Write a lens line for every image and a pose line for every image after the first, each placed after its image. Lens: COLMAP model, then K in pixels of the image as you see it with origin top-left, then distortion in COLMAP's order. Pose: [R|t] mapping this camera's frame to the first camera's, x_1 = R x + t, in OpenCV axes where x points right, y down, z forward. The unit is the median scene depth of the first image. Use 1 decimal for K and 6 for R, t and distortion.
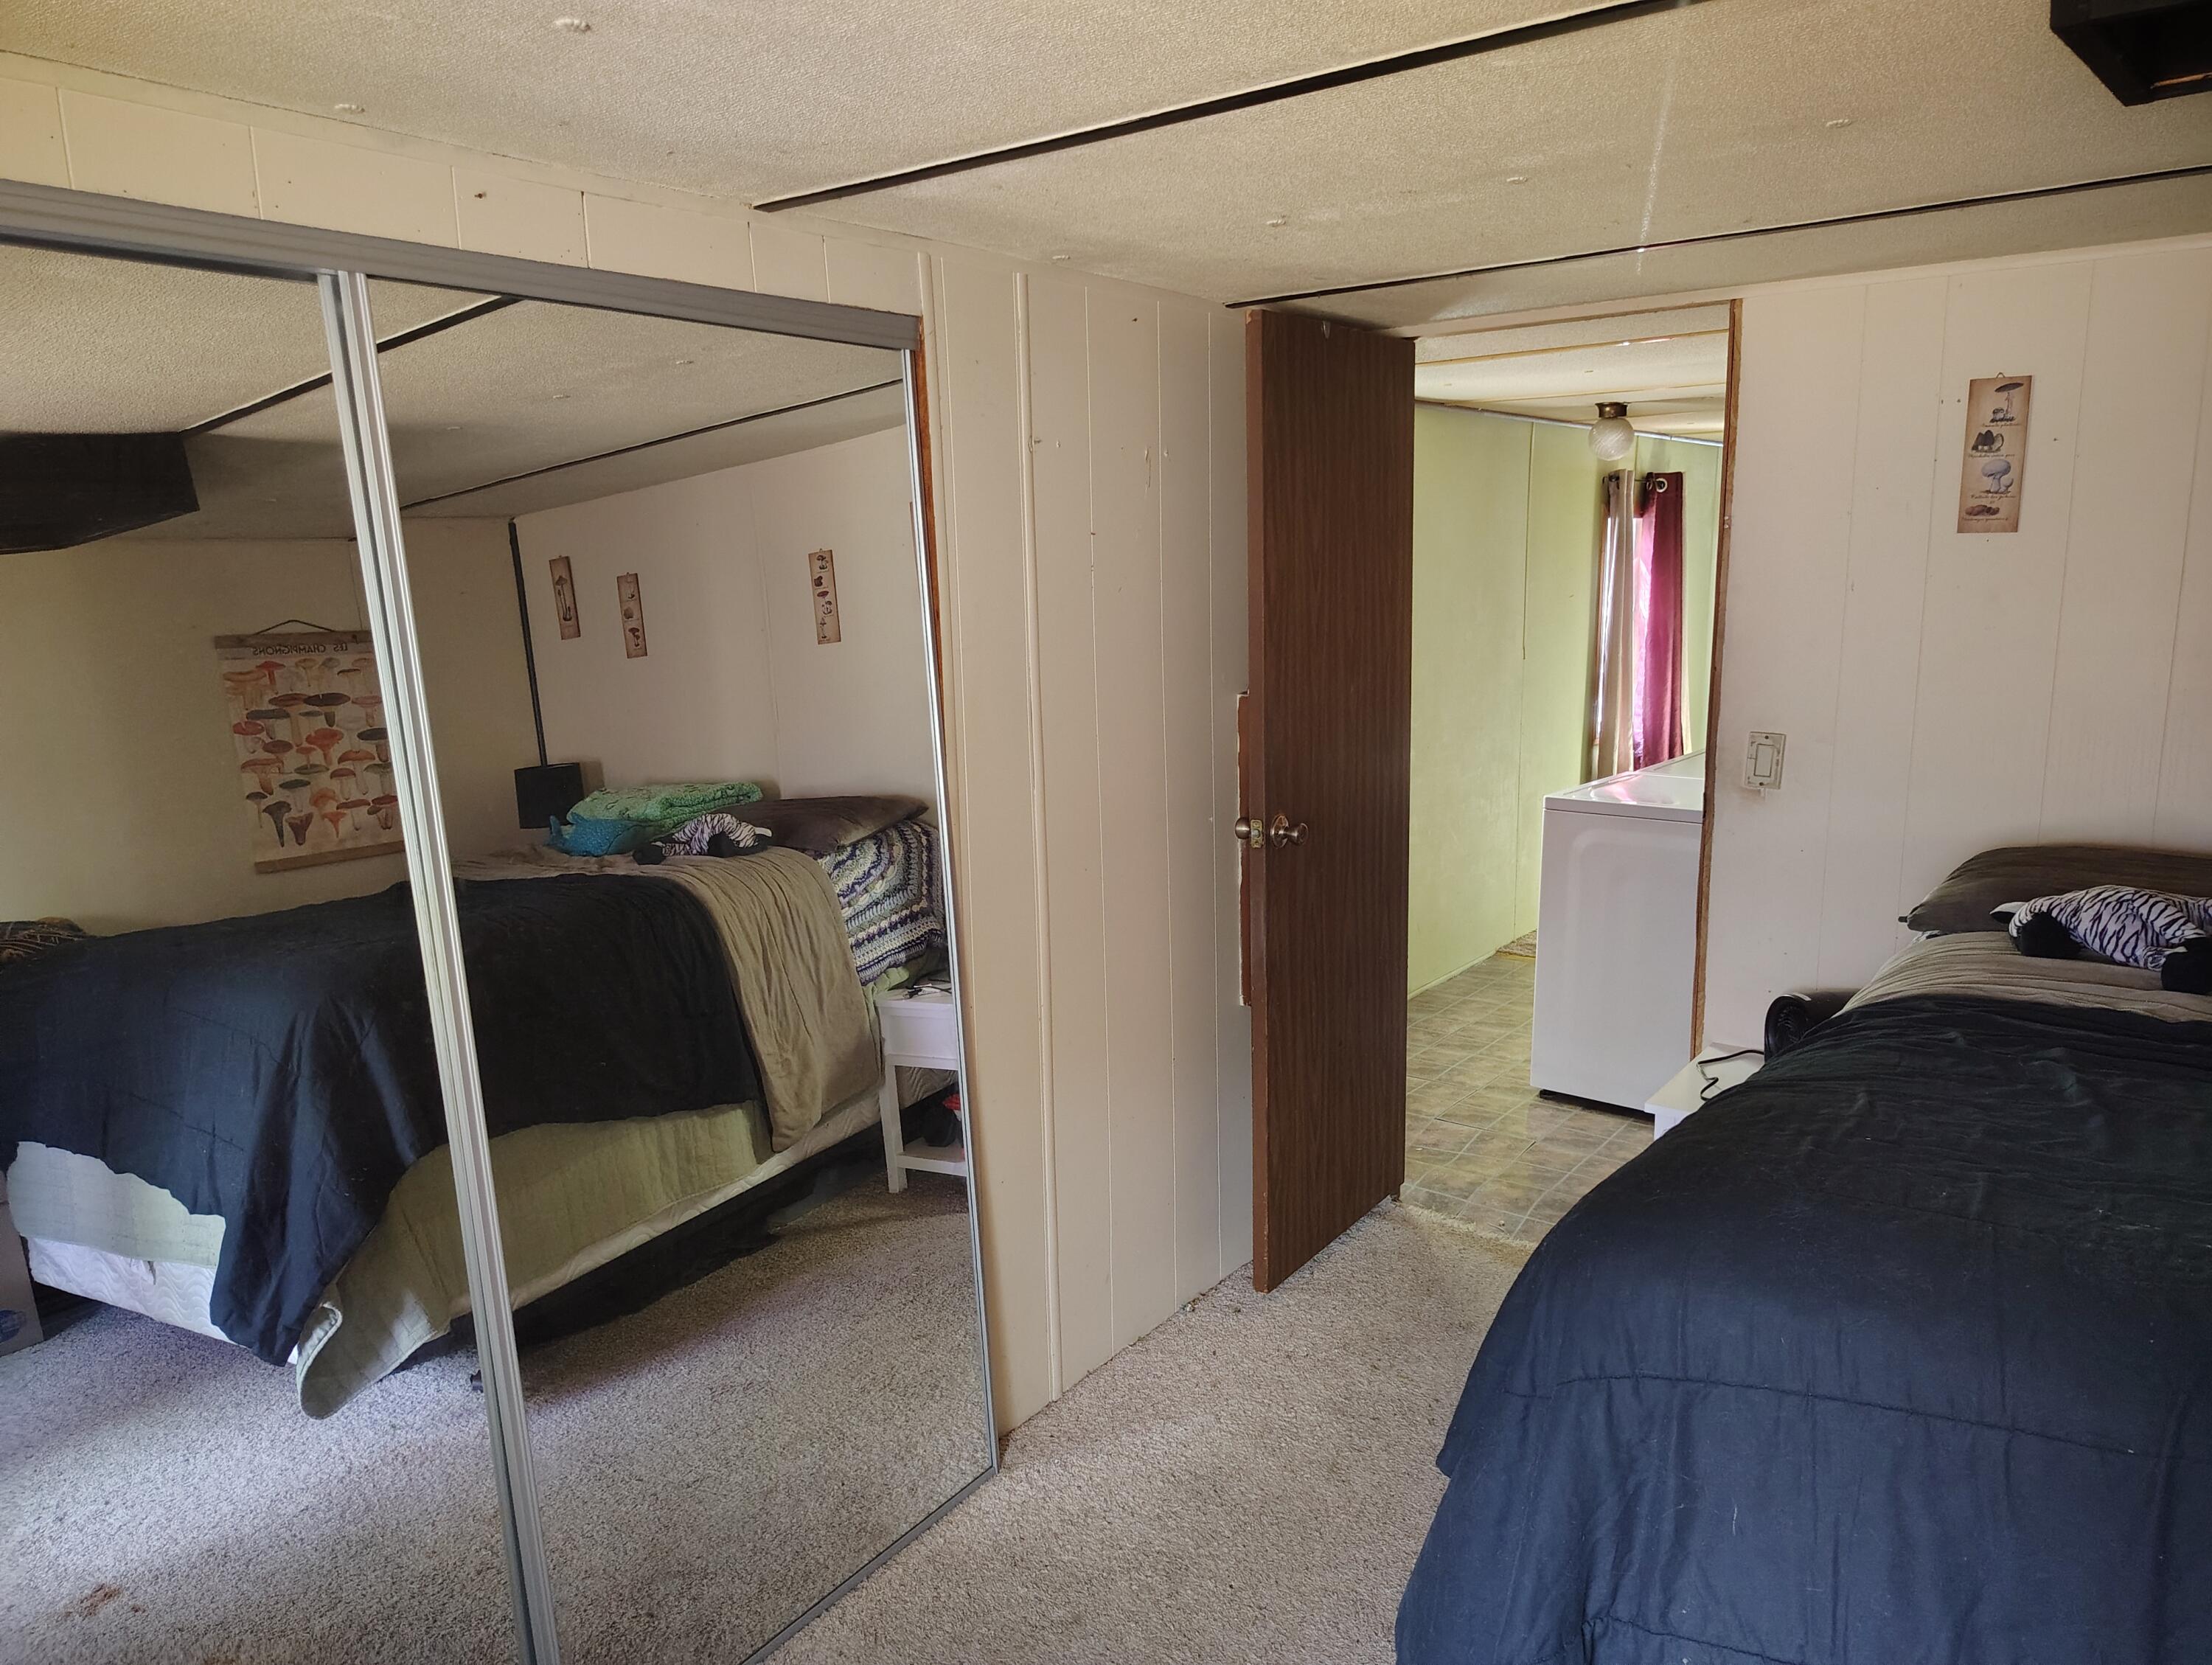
lens RADIAL K [[1552.4, 0, 1114.7], [0, 1552.4, 845.7], [0, 0, 1]] dist [0.022788, -0.001544]
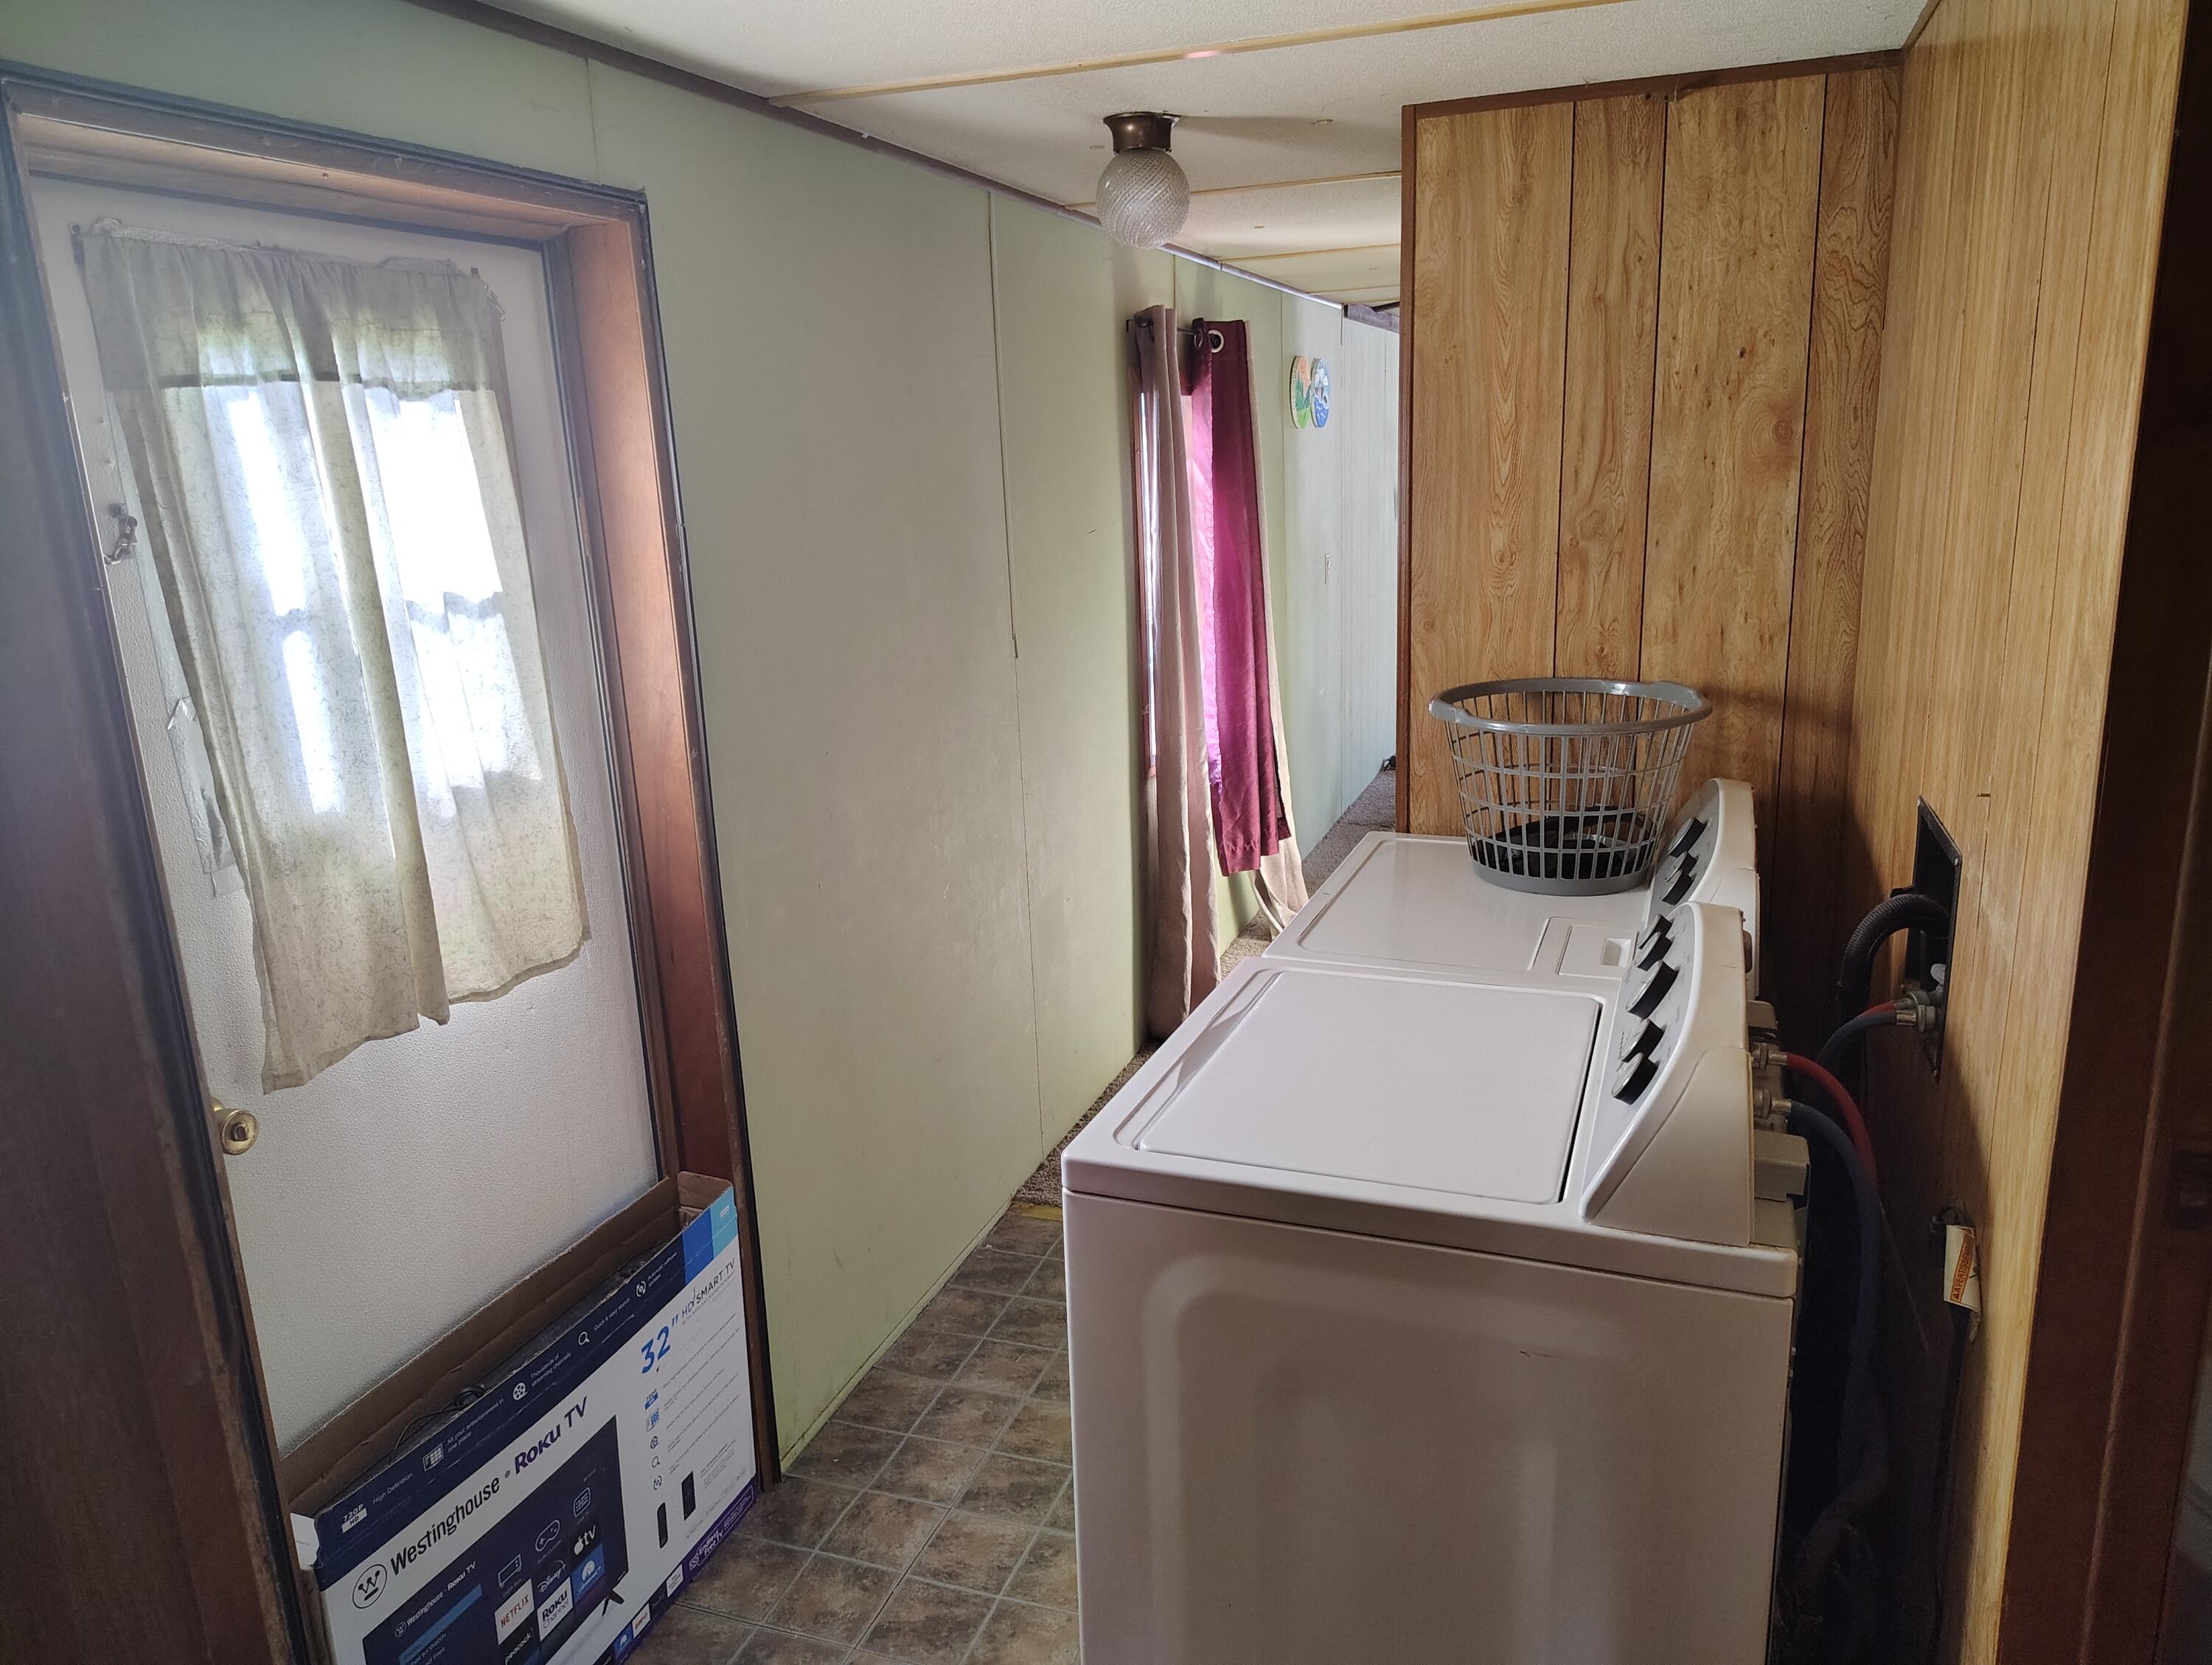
lens RADIAL K [[1552.4, 0, 1114.7], [0, 1552.4, 845.7], [0, 0, 1]] dist [0.022788, -0.001544]
pose [[0.956361, -0.095596, 0.276108, 0.137322], [0.081369, 0.994719, 0.062560, -0.082801], [-0.280630, -0.037363, 0.959089, 0.460449]]
